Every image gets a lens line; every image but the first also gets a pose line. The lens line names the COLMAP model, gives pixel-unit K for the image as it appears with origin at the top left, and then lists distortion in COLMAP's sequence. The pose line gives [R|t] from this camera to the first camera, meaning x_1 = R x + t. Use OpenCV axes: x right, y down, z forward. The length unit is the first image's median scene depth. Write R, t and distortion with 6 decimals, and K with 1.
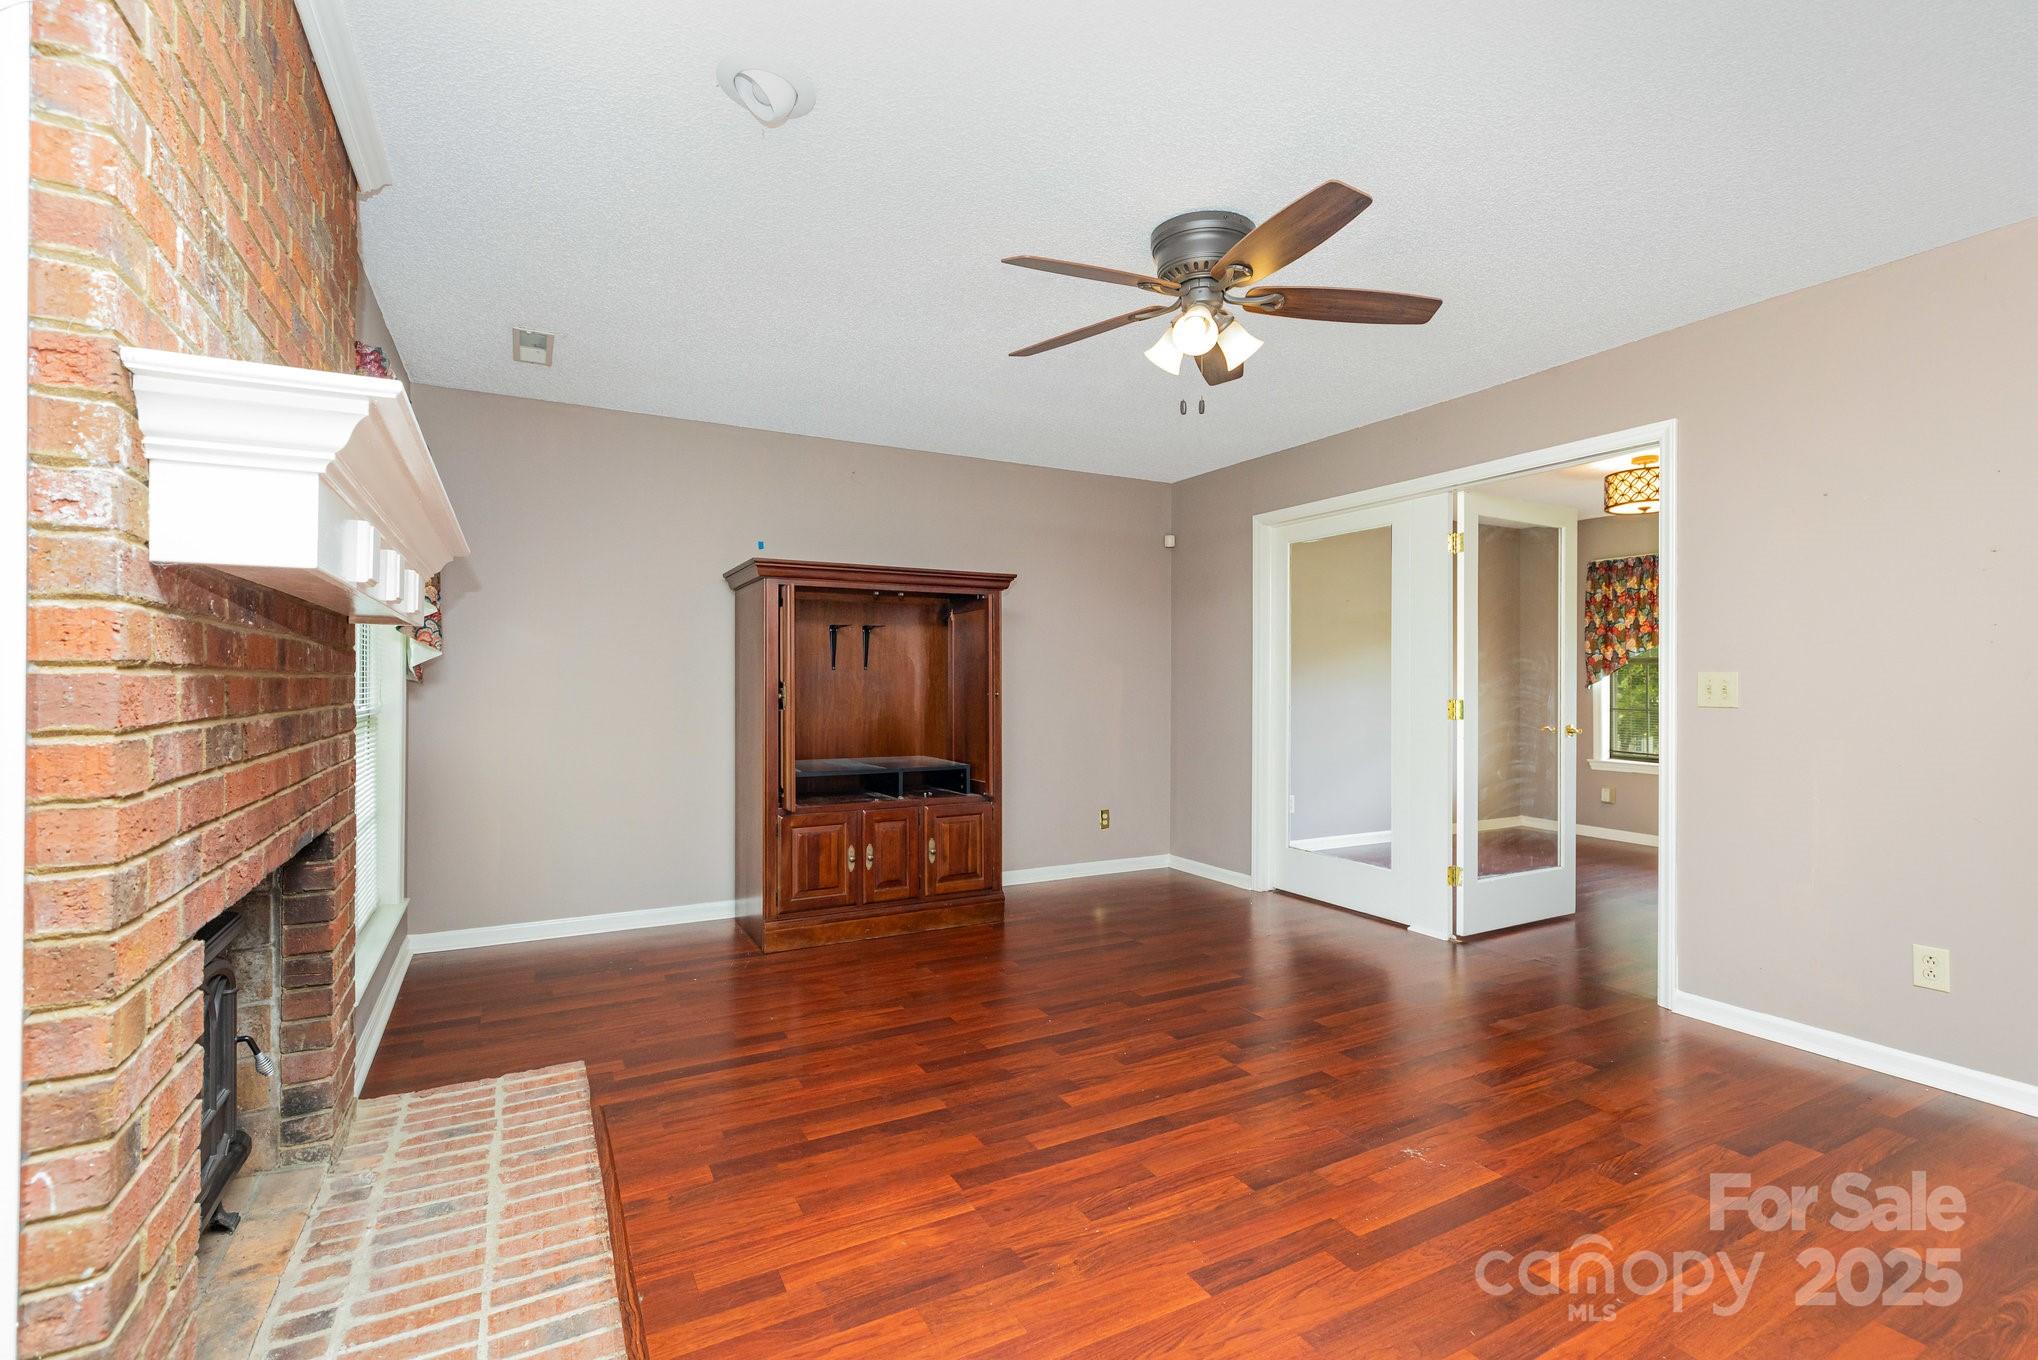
lens RADIAL K [[907.0, 0, 1015.5], [0, 907.0, 682.8], [0, 0, 1]] dist [-0.000953, 0.000003]
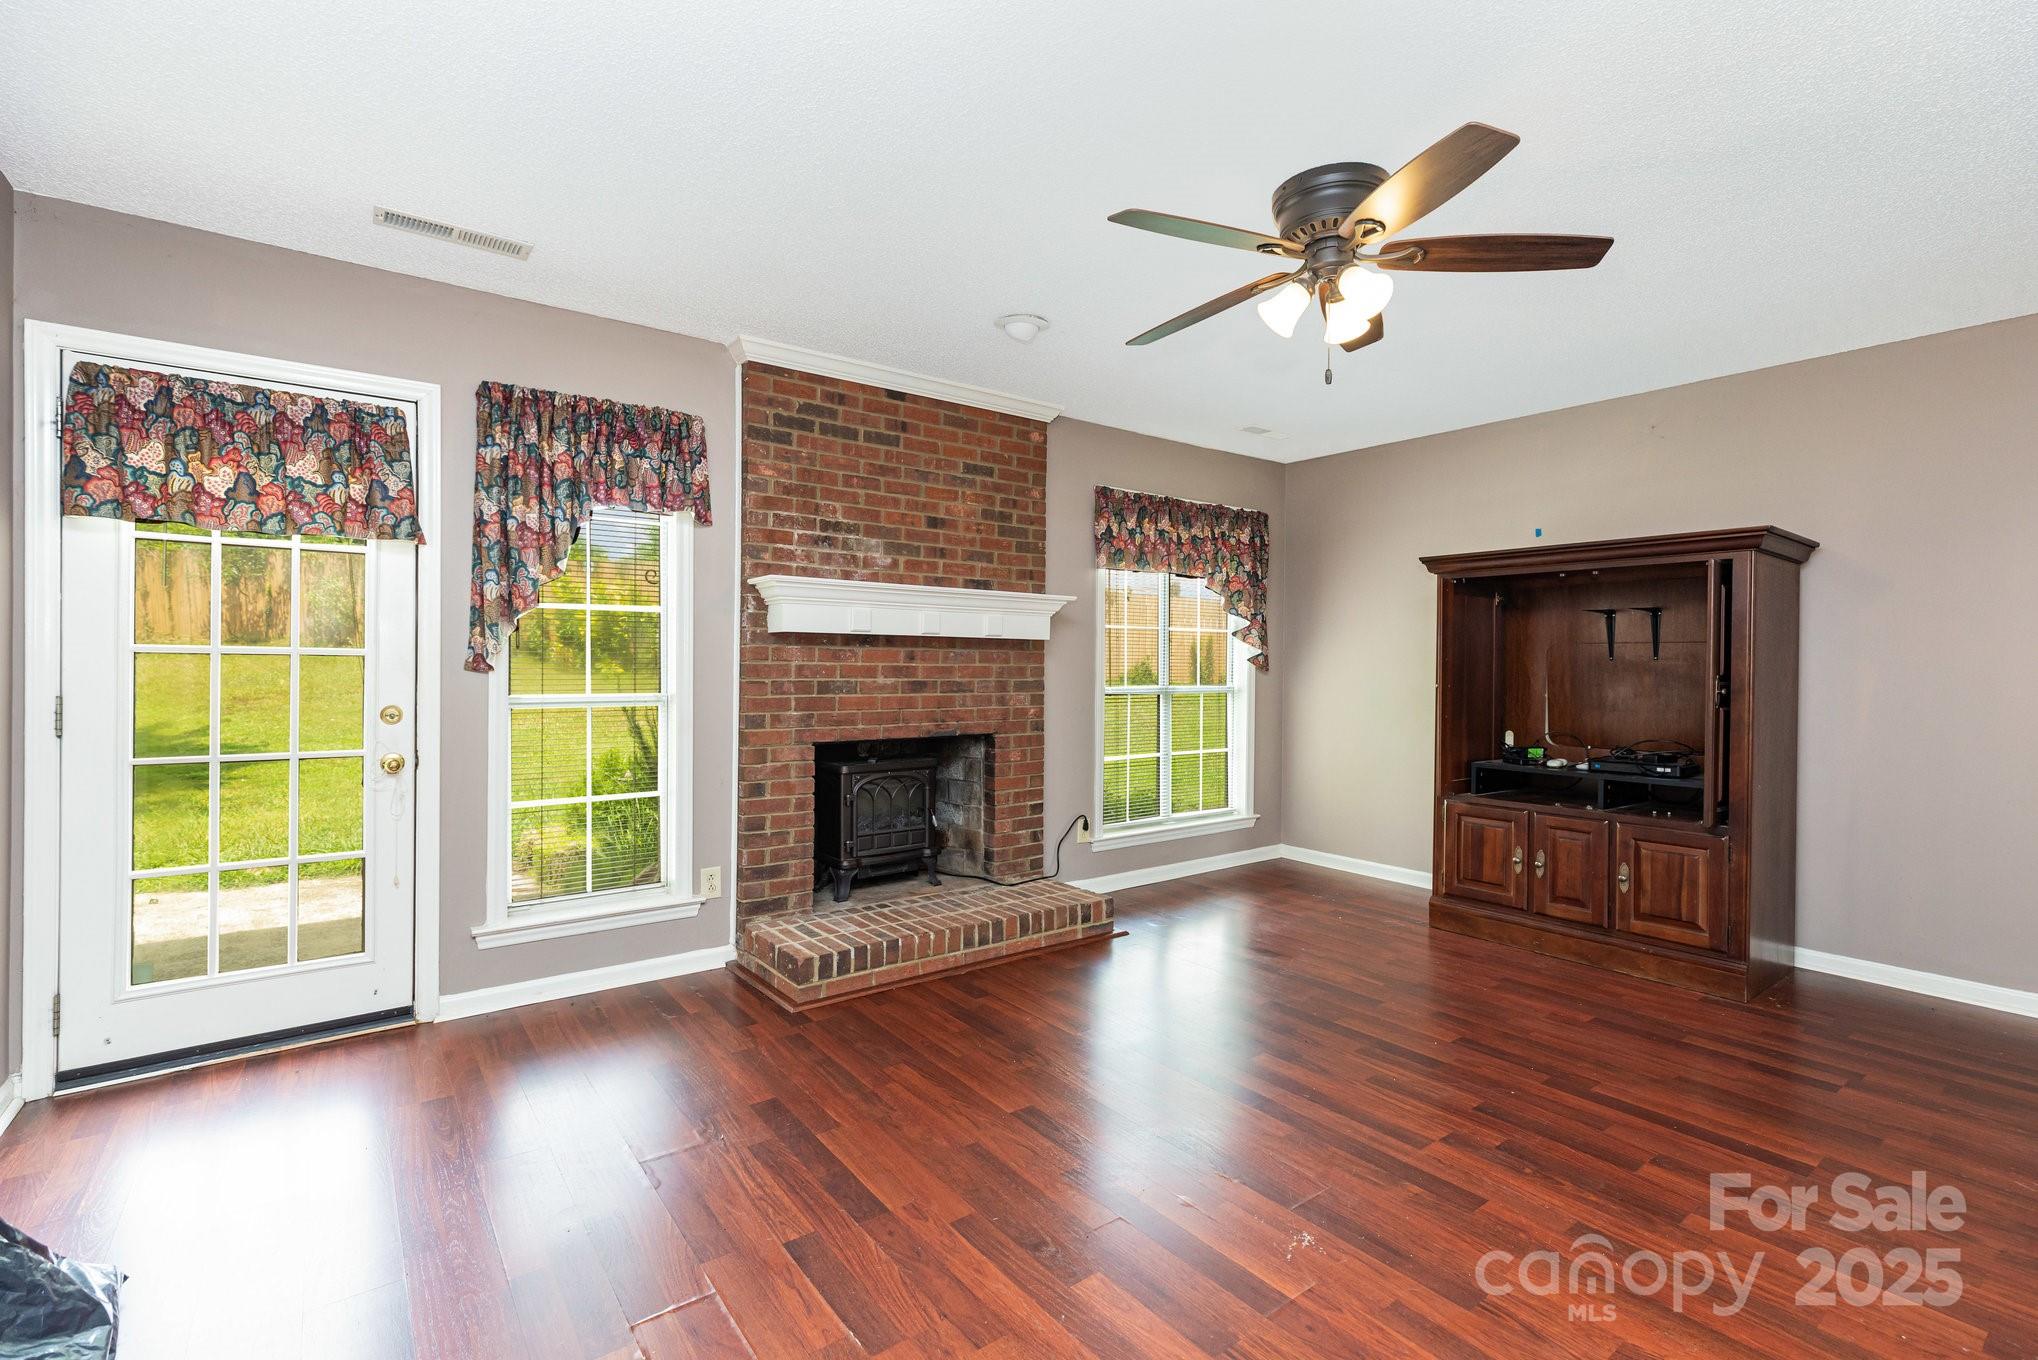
lens RADIAL K [[913.3, 0, 1016.9], [0, 913.3, 662.7], [0, 0, 1]] dist [-0.000270, -0.000026]
pose [[0.177274, 0.012276, -0.984085, 0.756604], [-0.011447, 0.999880, 0.010411, -0.020152], [0.984095, 0.009420, 0.177393, 0.348488]]
